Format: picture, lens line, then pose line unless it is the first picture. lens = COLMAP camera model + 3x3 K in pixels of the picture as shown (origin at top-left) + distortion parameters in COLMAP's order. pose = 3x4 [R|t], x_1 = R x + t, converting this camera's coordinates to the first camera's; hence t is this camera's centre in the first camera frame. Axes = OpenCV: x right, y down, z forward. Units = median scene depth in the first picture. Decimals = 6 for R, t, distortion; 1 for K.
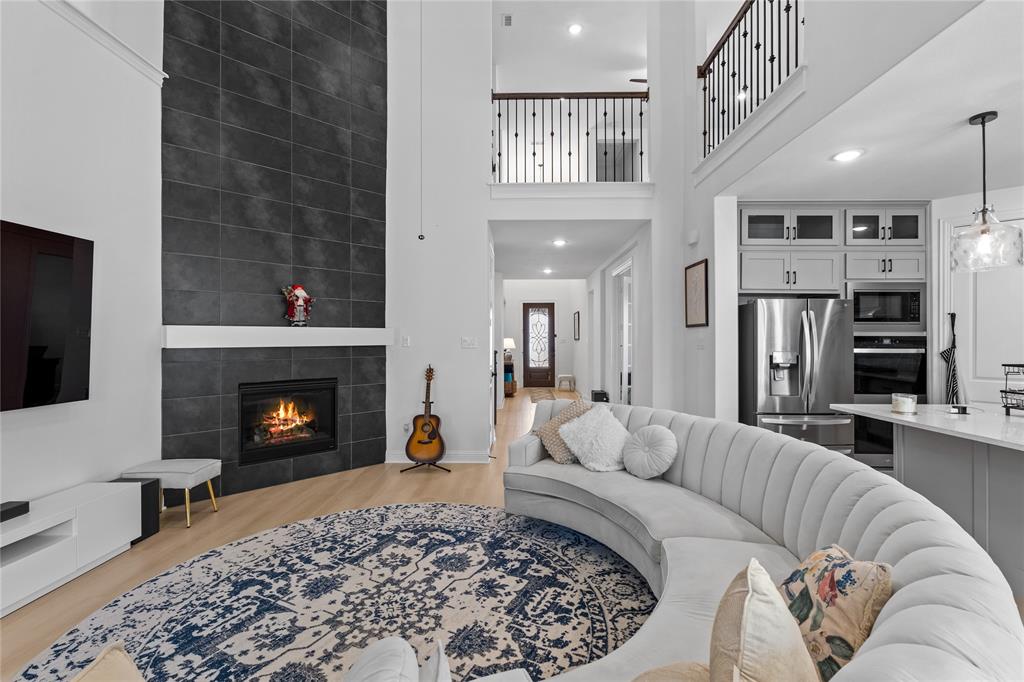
lens RADIAL K [[451.2, 0, 508.7], [0, 451.2, 337.3], [0, 0, 1]] dist [-0.008128, 0.001085]
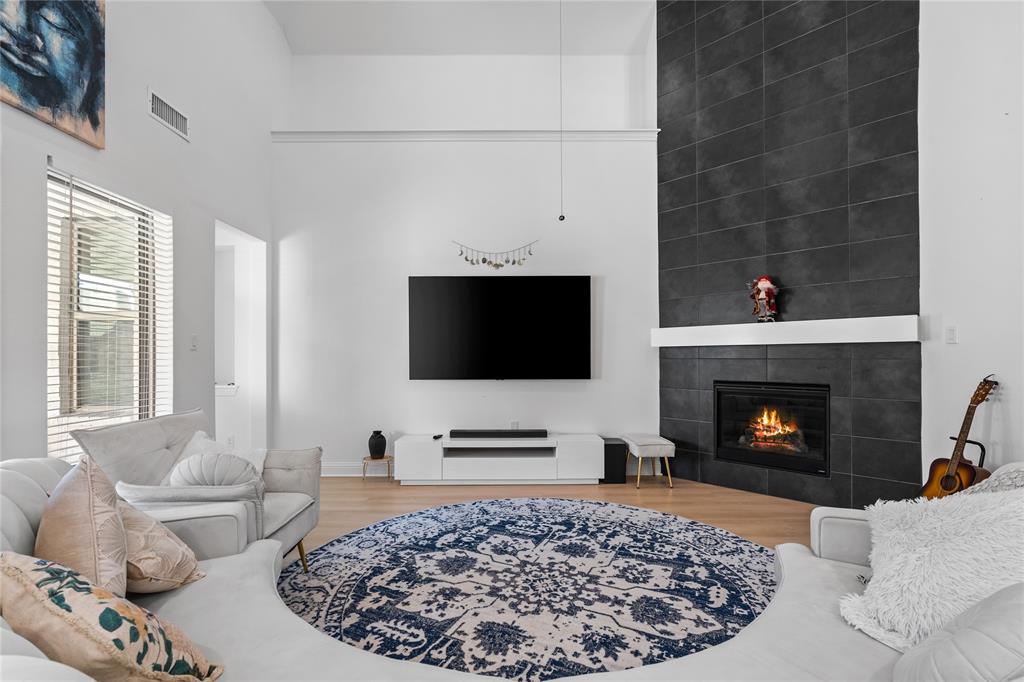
lens RADIAL K [[451.1, 0, 513.8], [0, 451.1, 353.3], [0, 0, 1]] dist [-0.007532, 0.000215]
pose [[0.027920, -0.005053, -0.999597, 0.474030], [0.007882, 0.999957, -0.004835, 0.043385], [0.999579, -0.007743, 0.027959, 0.546640]]
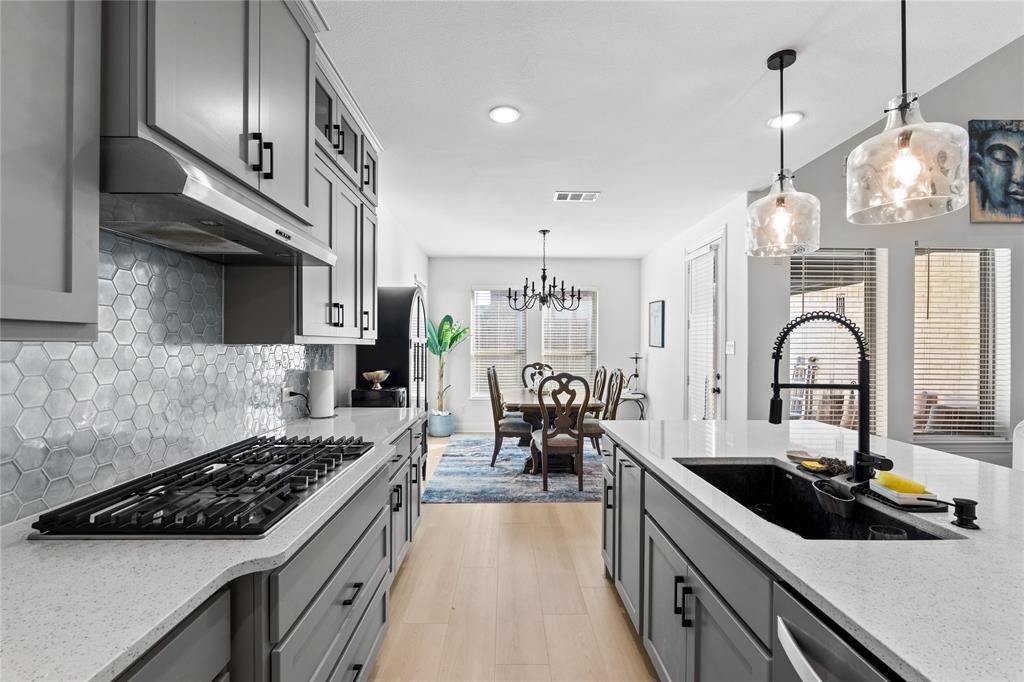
lens RADIAL K [[448.2, 0, 512.0], [0, 448.2, 341.0], [0, 0, 1]] dist [0.005978, 0.000138]
pose [[-0.998895, -0.007747, -0.046363, 1.113007], [-0.007075, 0.999868, -0.014642, 0.012322], [0.046470, -0.014298, -0.998817, 0.912635]]
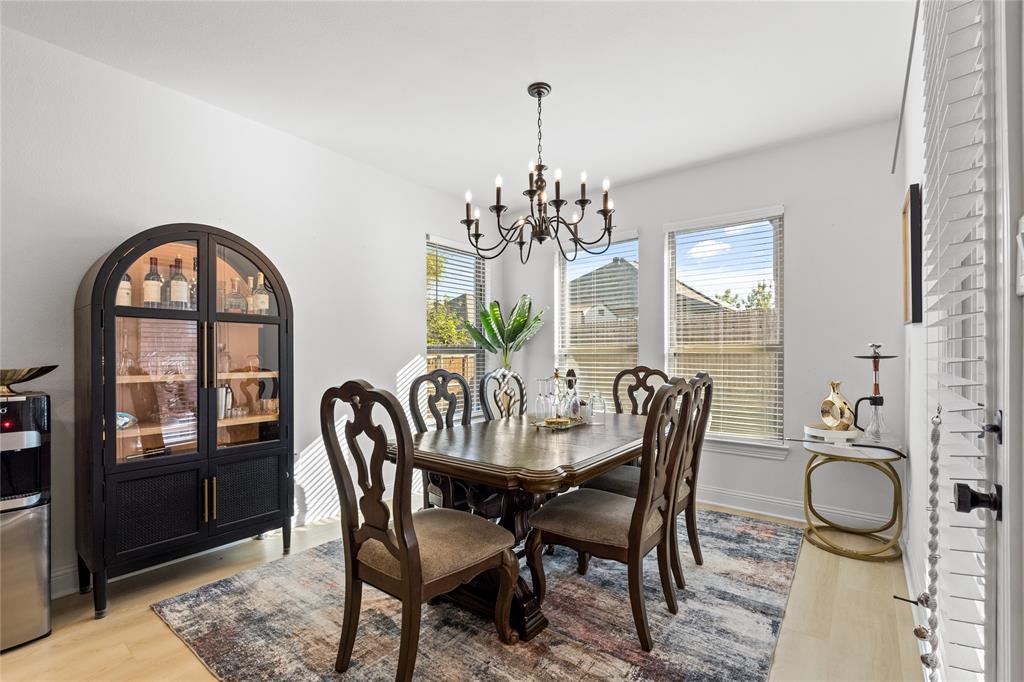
lens RADIAL K [[451.1, 0, 513.8], [0, 451.1, 353.3], [0, 0, 1]] dist [-0.007532, 0.000215]
pose [[-0.802968, 0.003853, 0.596009, 0.570443], [-0.001141, 0.999967, -0.008001, 0.050428], [-0.596021, -0.007105, -0.802938, 0.071965]]
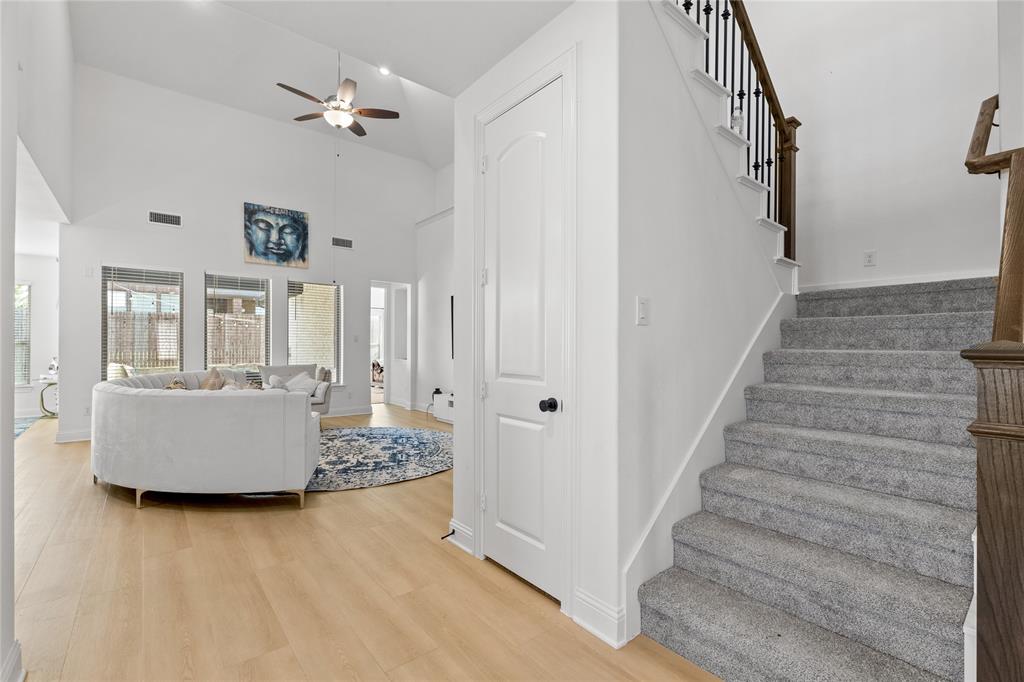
lens RADIAL K [[452.3, 0, 511.5], [0, 452.3, 344.3], [0, 0, 1]] dist [-0.003267, -0.000203]
pose [[-0.758863, -0.002871, -0.651244, 0.350929], [0.002392, 0.999971, -0.007196, 0.055881], [0.651246, -0.007018, -0.758834, 1.983449]]
